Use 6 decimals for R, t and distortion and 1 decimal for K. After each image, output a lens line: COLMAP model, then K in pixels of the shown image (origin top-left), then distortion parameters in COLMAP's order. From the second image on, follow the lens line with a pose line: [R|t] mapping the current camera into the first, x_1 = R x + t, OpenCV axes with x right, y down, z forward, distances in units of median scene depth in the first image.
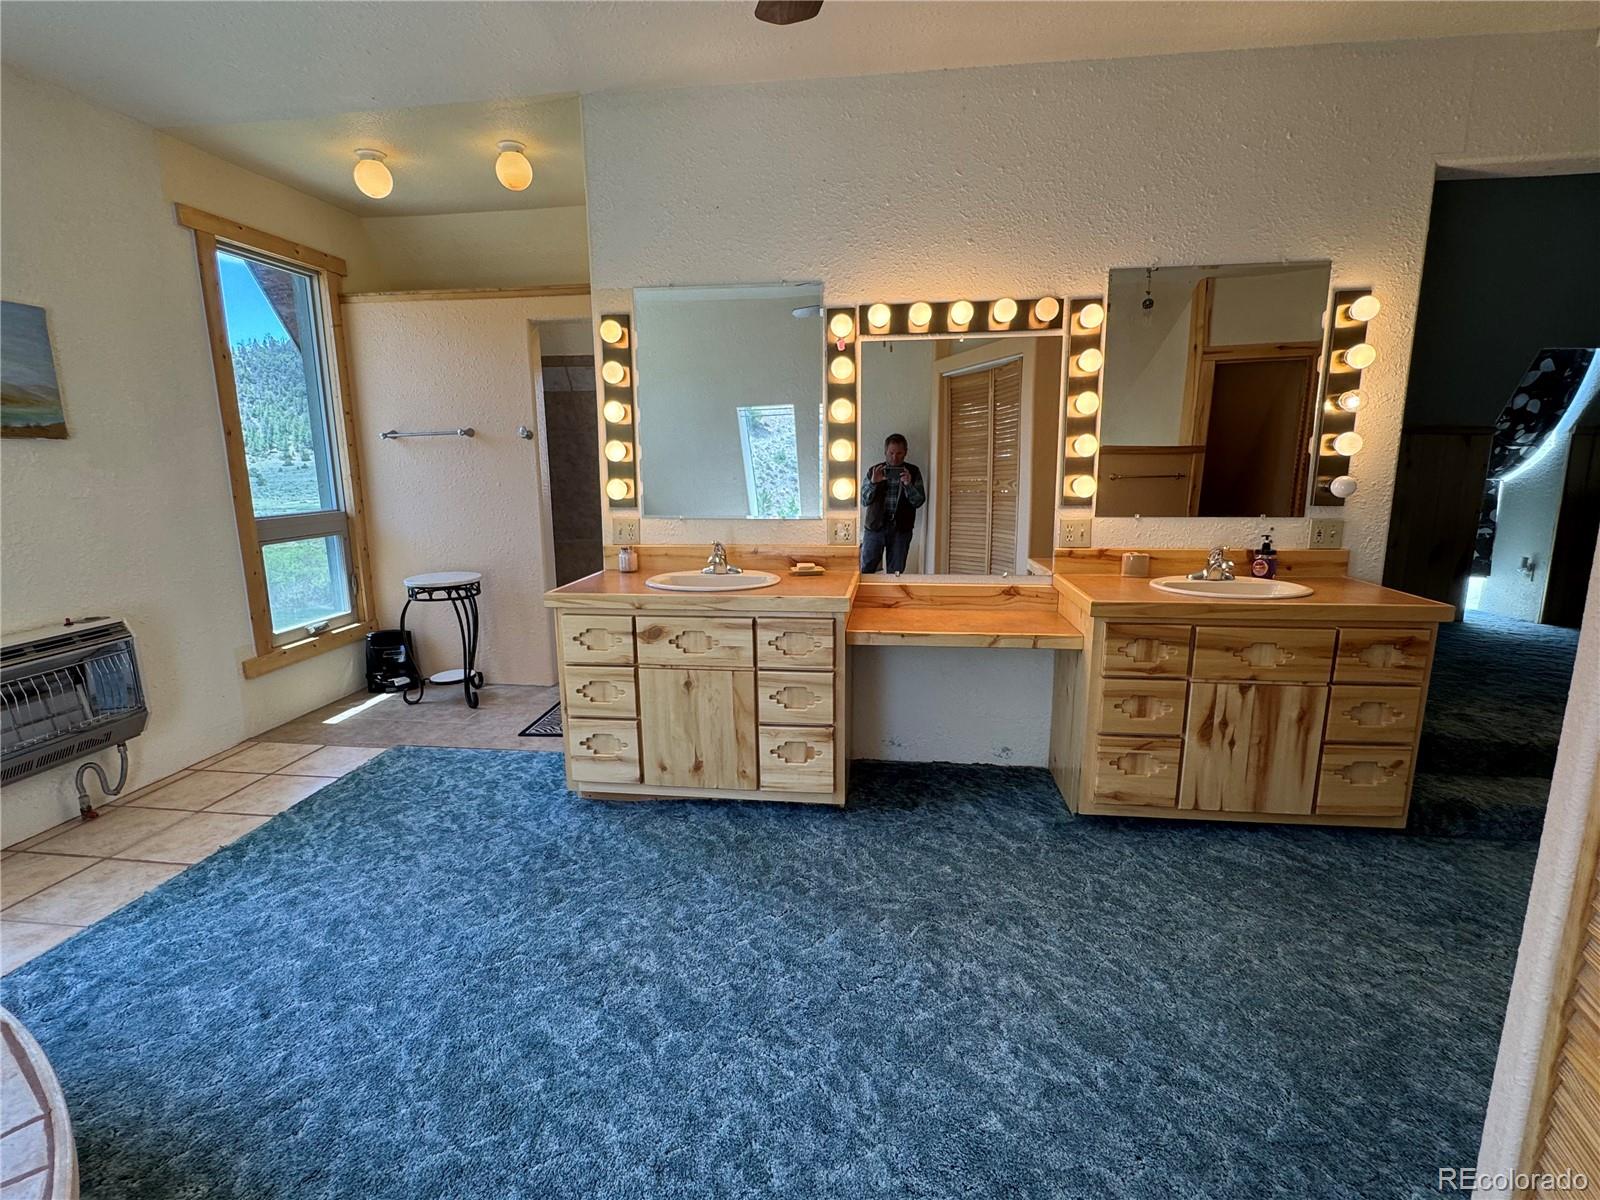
lens RADIAL K [[754.1, 0, 800.1], [0, 754.1, 595.1], [0, 0, 1]] dist [-0.004101, 0.000679]
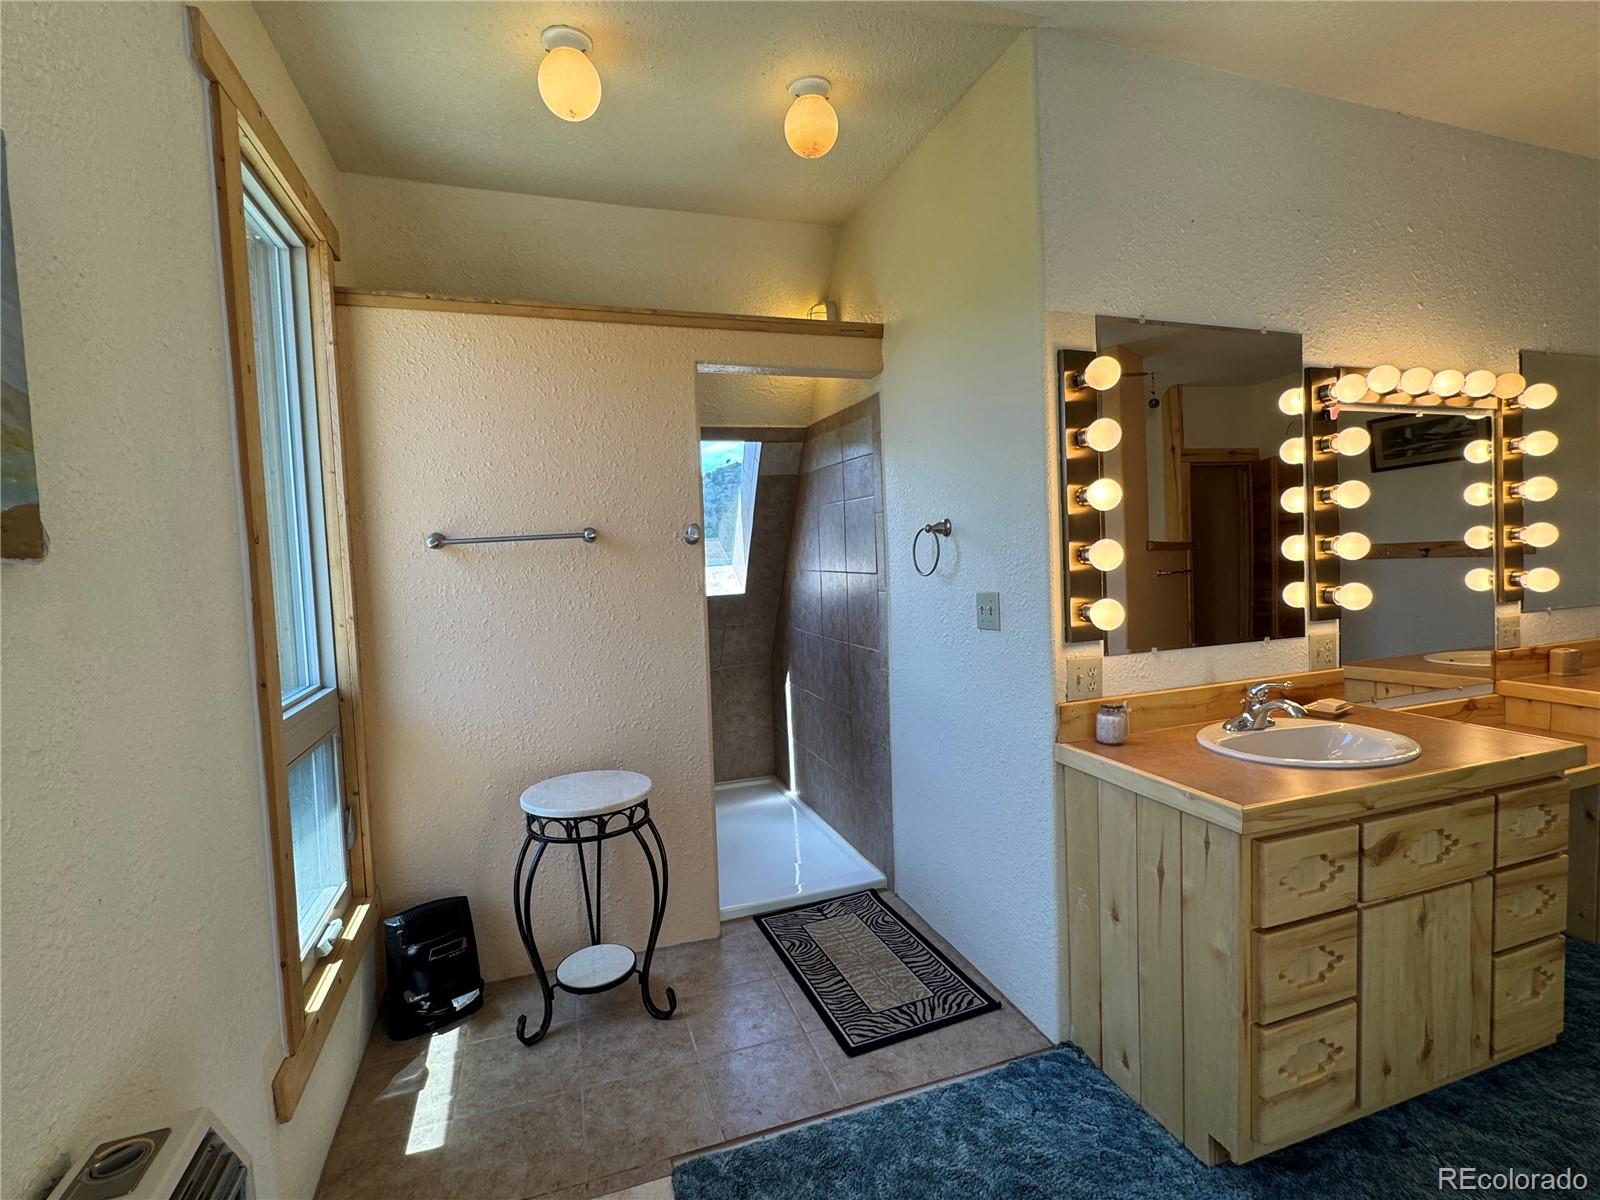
lens RADIAL K [[754.1, 0, 800.1], [0, 754.1, 595.1], [0, 0, 1]] dist [-0.004101, 0.000679]
pose [[0.897408, -0.048940, 0.438480, -0.850456], [0.107827, 0.988020, -0.110408, -0.129644], [-0.427824, 0.146361, 0.891934, 0.615562]]
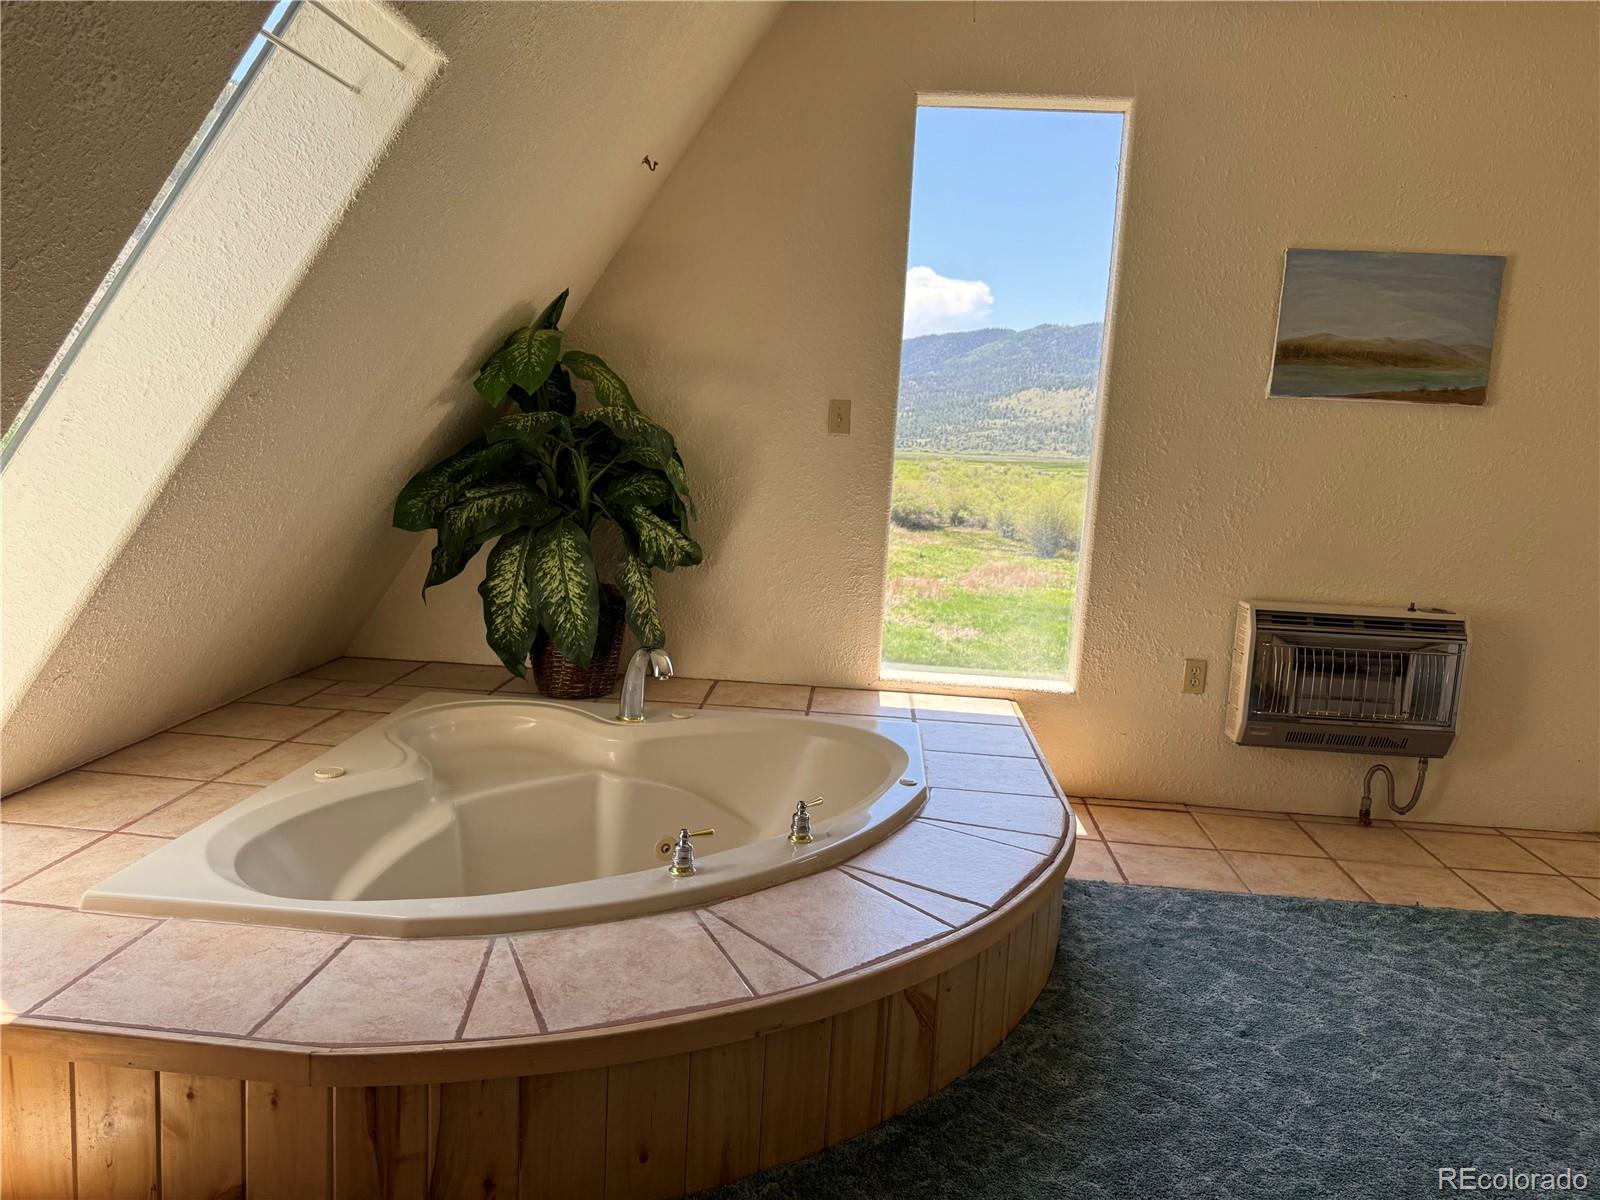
lens RADIAL K [[1142.0, 0, 797.0], [0, 1142.0, 605.9], [0, 0, 1]] dist [-0.002775, -0.007435]
pose [[0.047110, 0.171619, -0.984036, 0.326267], [-0.232928, 0.959859, 0.156252, -0.006979], [0.971352, 0.221849, 0.085194, 0.175045]]
